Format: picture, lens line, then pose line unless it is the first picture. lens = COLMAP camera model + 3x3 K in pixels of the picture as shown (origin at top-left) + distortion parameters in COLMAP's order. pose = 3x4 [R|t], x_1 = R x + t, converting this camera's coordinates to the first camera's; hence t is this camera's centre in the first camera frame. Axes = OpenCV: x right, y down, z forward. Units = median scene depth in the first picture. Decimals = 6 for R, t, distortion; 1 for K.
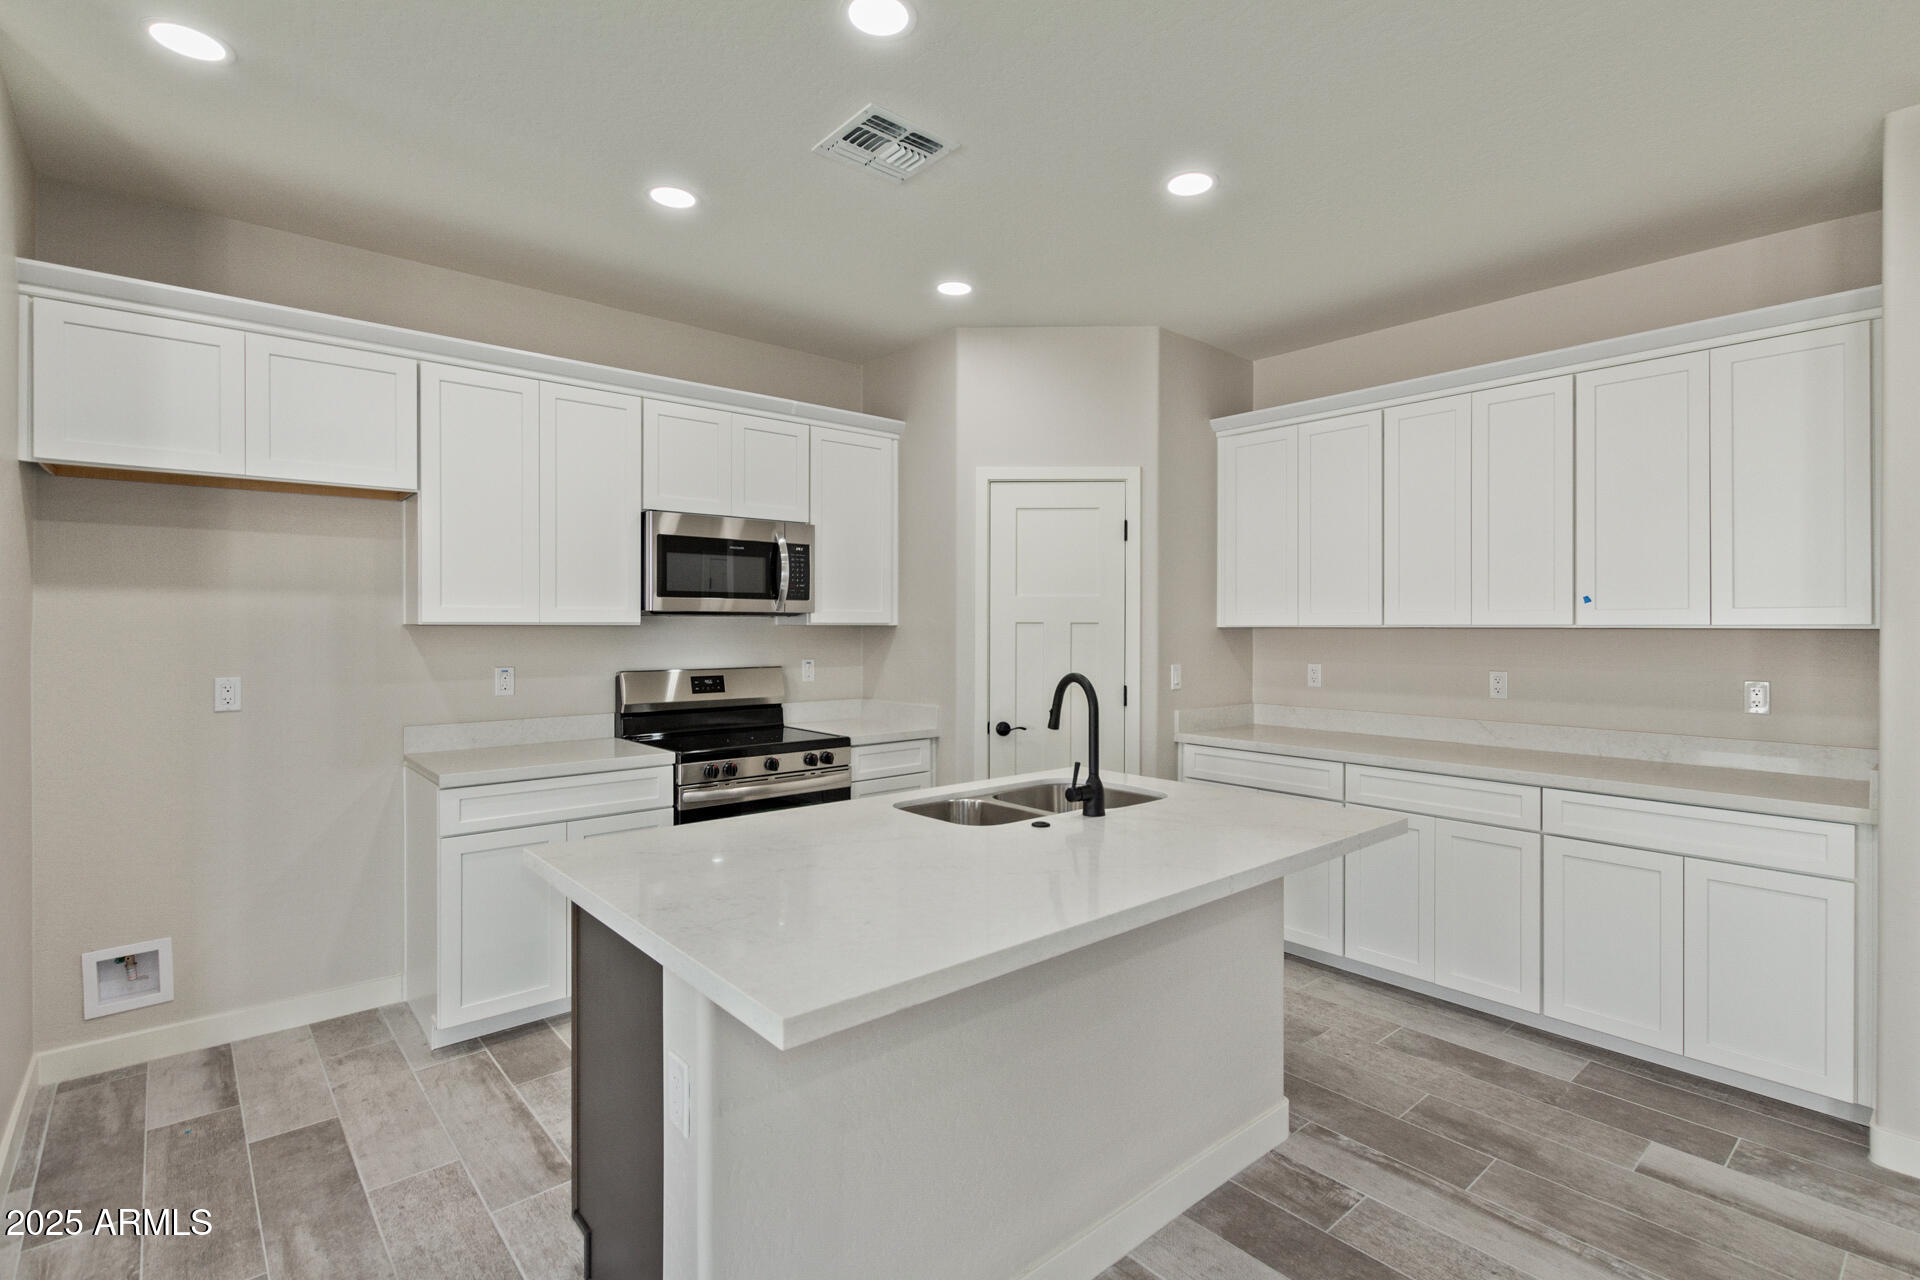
lens RADIAL K [[901.7, 0, 955.2], [0, 901.7, 627.0], [0, 0, 1]] dist [-0.039758, -0.000202]
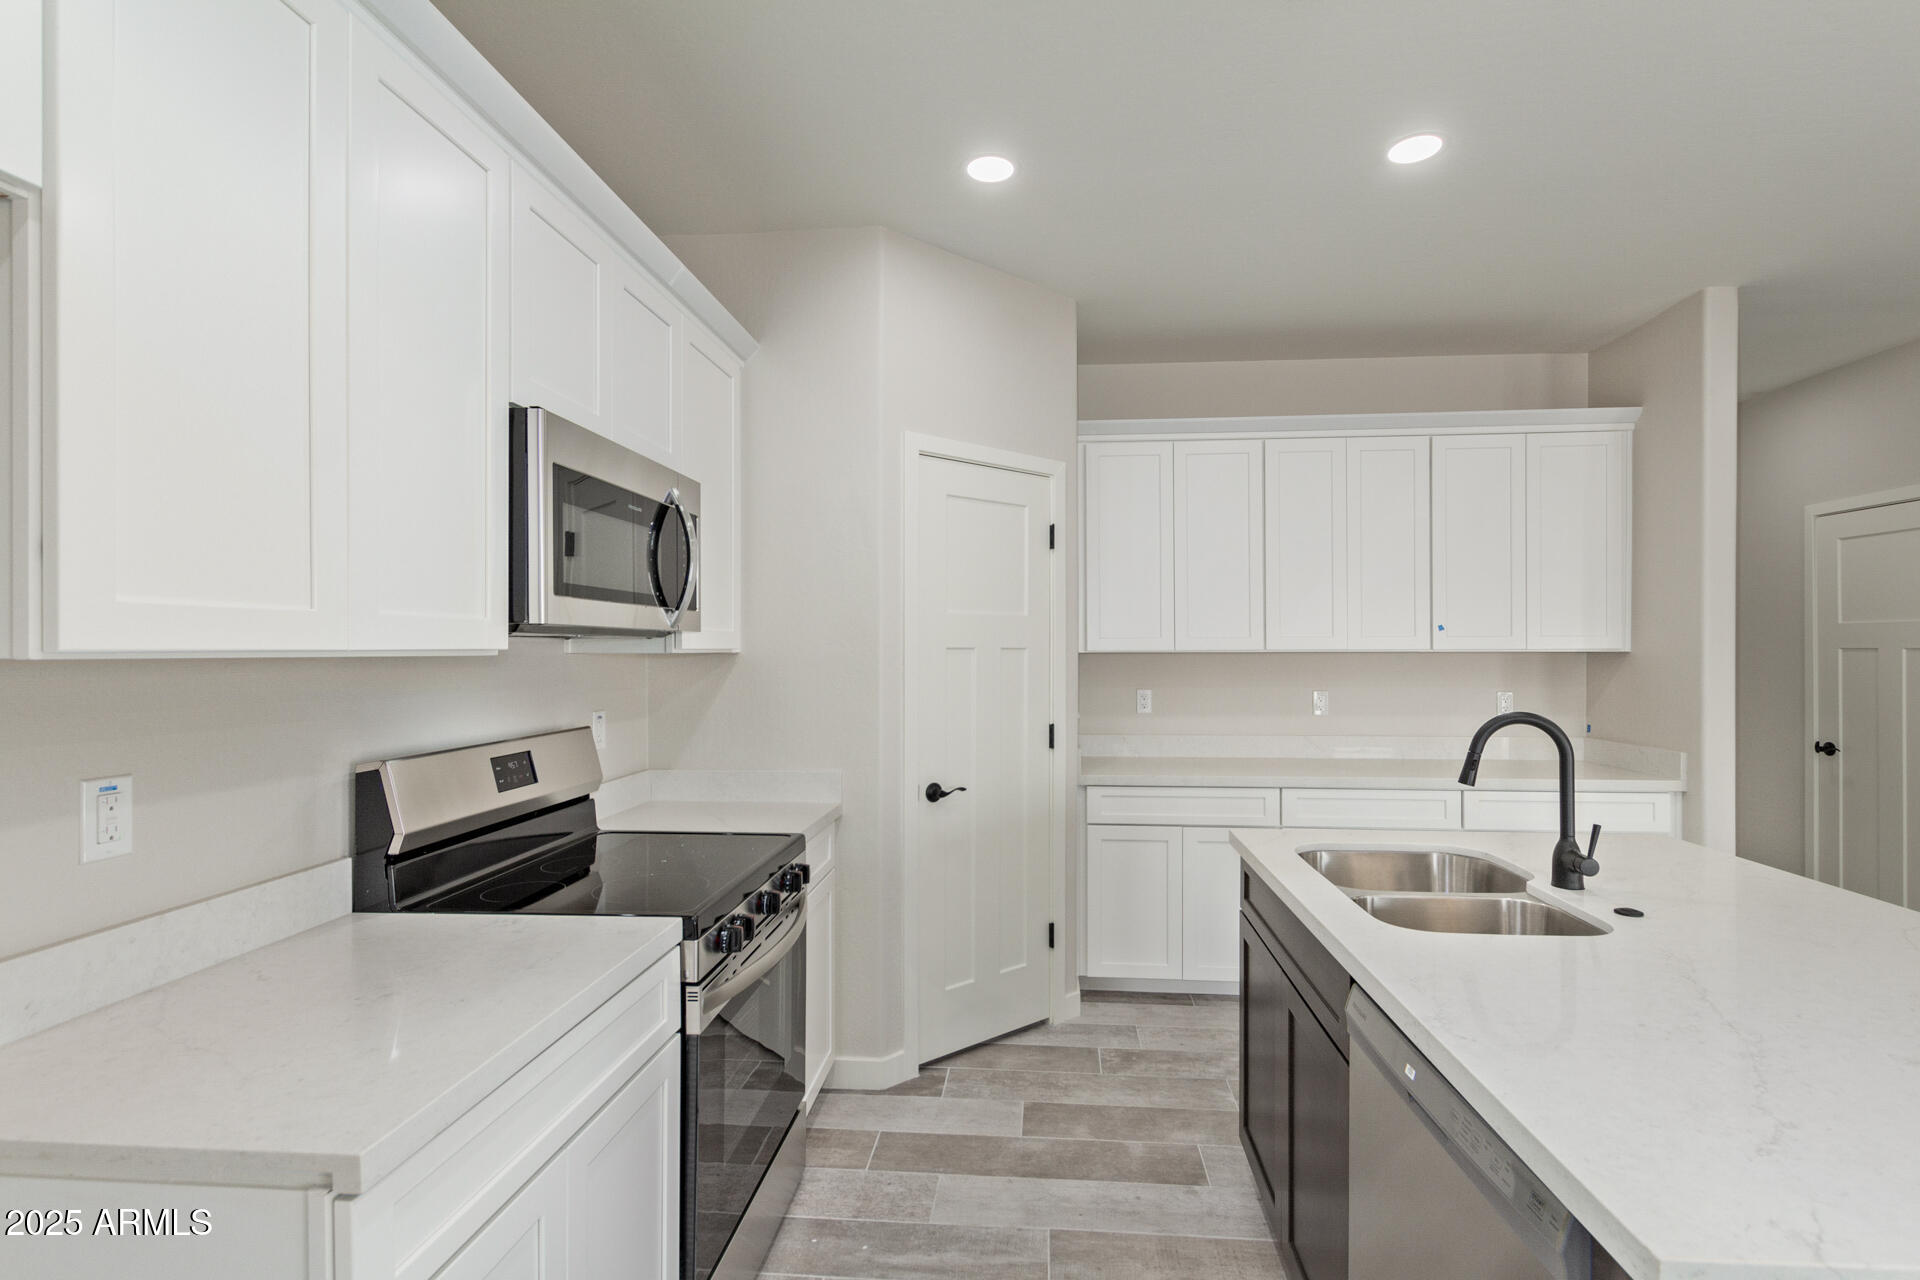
lens RADIAL K [[901.7, 0, 966.8], [0, 901.7, 656.4], [0, 0, 1]] dist [-0.039758, -0.000202]
pose [[0.714254, -0.009074, 0.699828, -0.489662], [0.002074, 0.999939, 0.010848, -0.006416], [-0.699884, -0.006297, 0.714229, 0.501702]]
